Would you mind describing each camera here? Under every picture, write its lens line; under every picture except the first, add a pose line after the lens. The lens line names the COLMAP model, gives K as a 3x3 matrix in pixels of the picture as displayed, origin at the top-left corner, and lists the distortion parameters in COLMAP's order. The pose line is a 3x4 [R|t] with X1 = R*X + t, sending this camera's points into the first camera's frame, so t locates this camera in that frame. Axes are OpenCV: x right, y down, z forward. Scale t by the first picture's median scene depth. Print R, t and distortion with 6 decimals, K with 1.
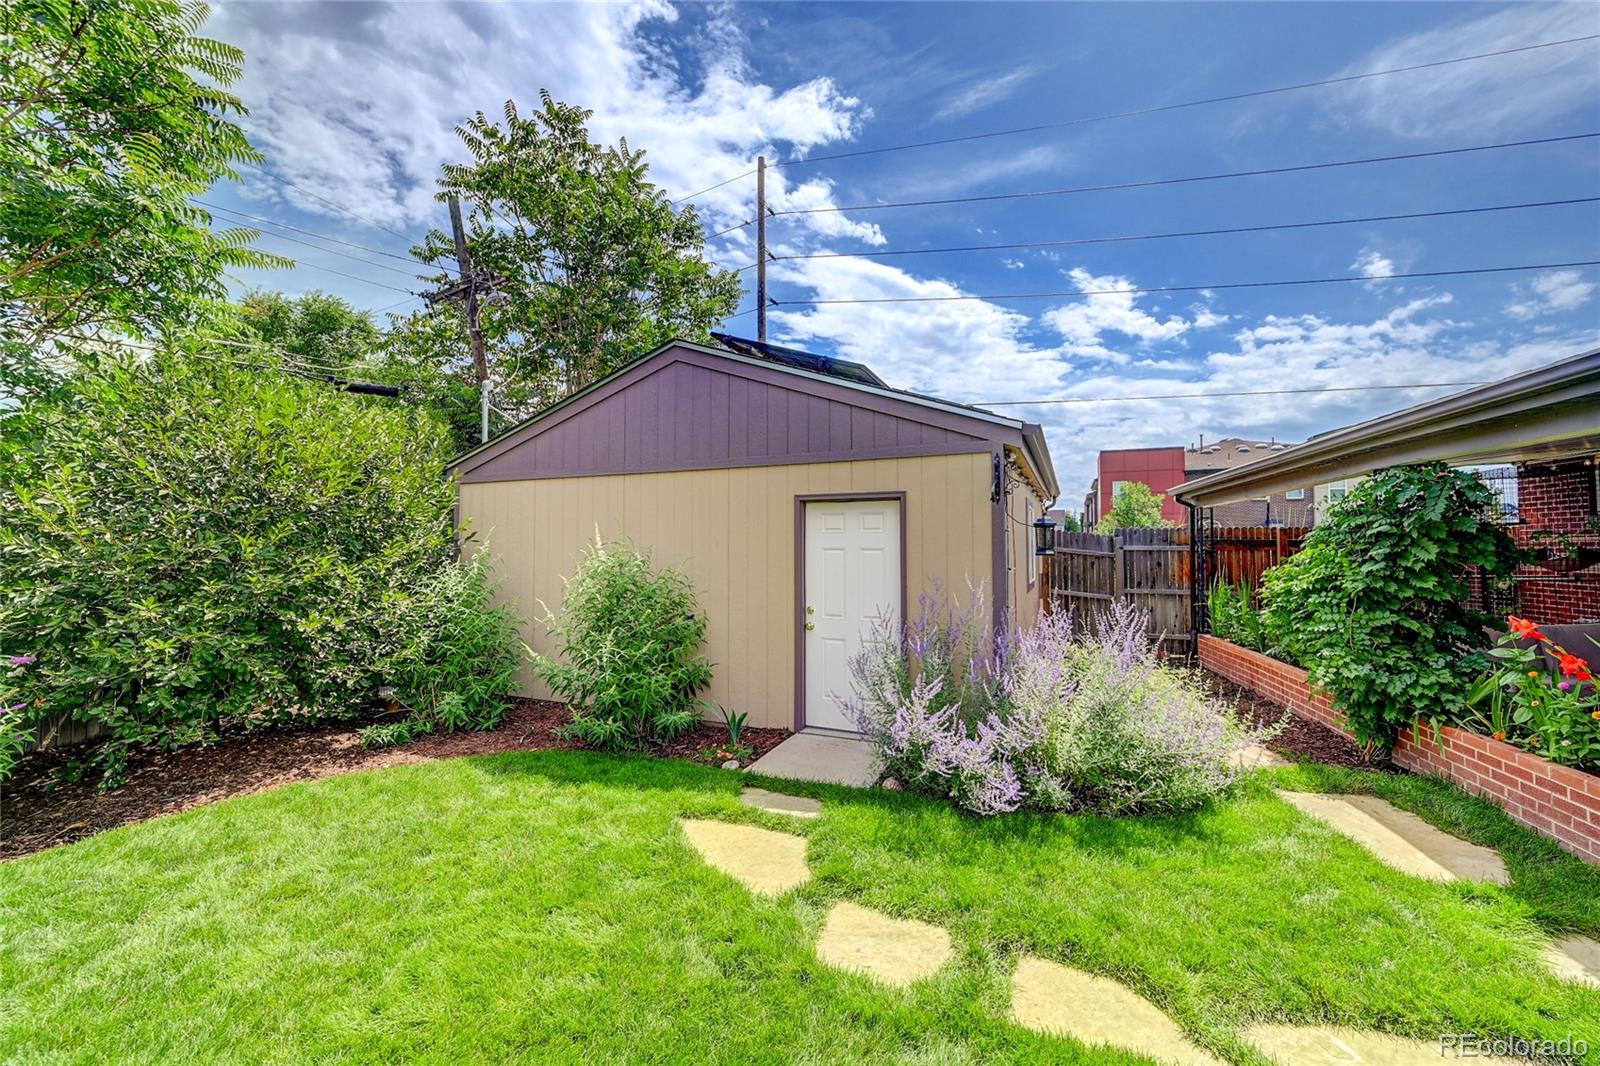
lens RADIAL K [[631.1, 0, 799.3], [0, 631.1, 523.8], [0, 0, 1]] dist [-0.002929, 0.000785]
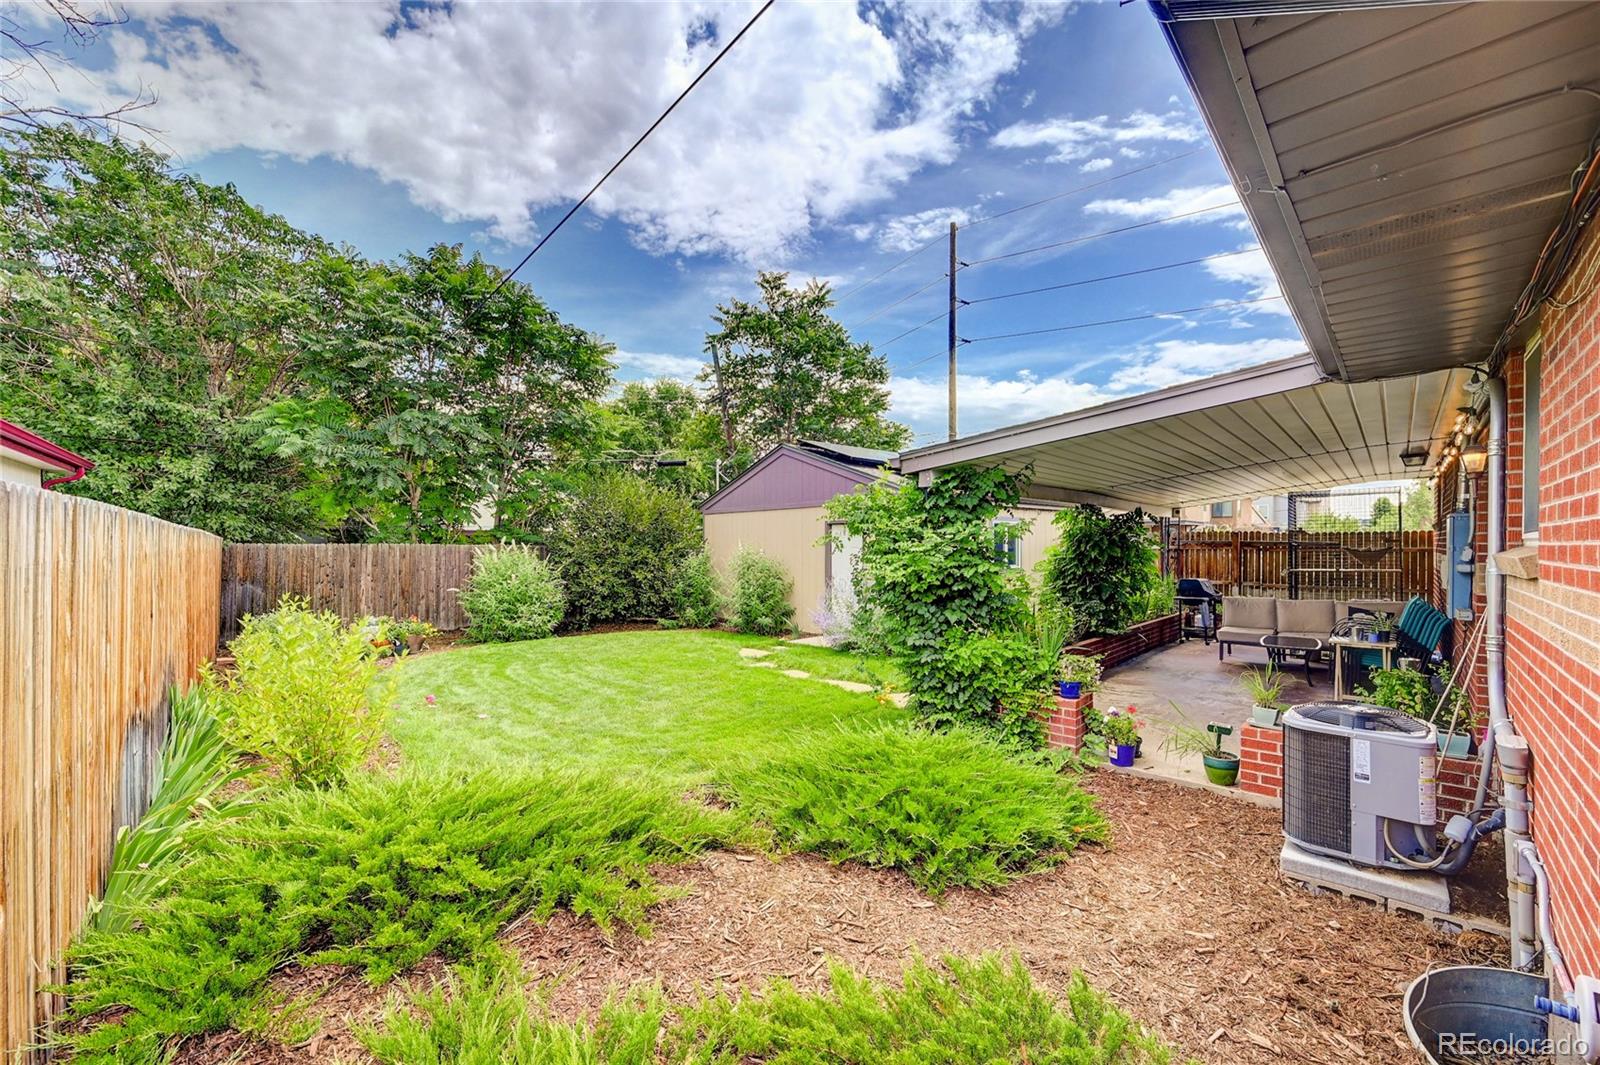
lens RADIAL K [[634.4, 0, 807.6], [0, 634.4, 540.9], [0, 0, 1]] dist [0.002210, -0.001290]
pose [[0.895878, 0.001827, -0.444296, 0.891663], [0.014130, 0.999369, 0.032602, -0.053459], [0.444075, -0.035485, 0.895287, -0.915597]]
